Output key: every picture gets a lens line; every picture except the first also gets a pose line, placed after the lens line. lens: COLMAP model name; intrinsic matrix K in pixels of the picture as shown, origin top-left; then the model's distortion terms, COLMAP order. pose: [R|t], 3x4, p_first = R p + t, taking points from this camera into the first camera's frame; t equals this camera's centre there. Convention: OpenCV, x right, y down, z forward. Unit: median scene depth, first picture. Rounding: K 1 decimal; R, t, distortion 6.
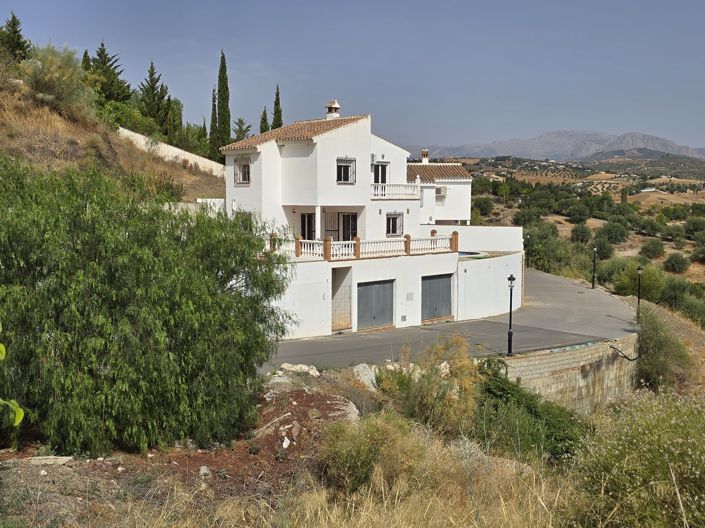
lens RADIAL K [[472.5, 0, 352.5], [0, 472.5, 264.0], [0, 0, 1]] dist [-0.000045, -0.000035]
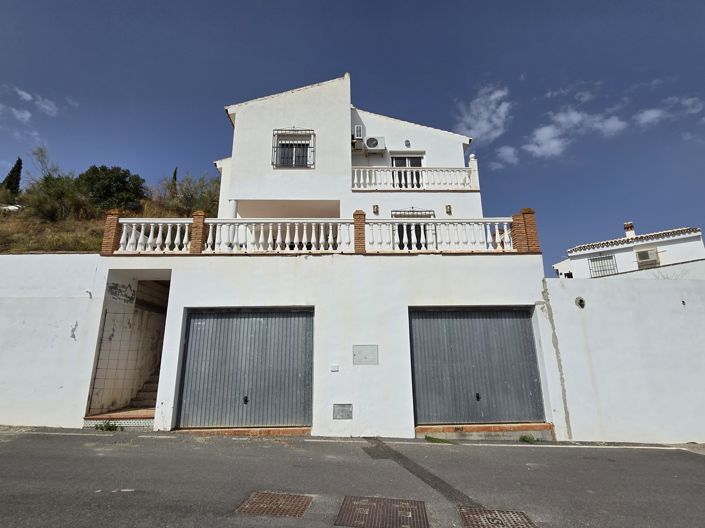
lens RADIAL K [[340.4, 0, 352.5], [0, 340.4, 264.0], [0, 0, 1]] dist [-0.000842, -0.000047]
pose [[0.802834, -0.157833, -0.574932, 0.278922], [-0.026277, 0.954018, -0.298595, 0.079962], [0.595624, 0.254830, 0.761770, 0.731301]]
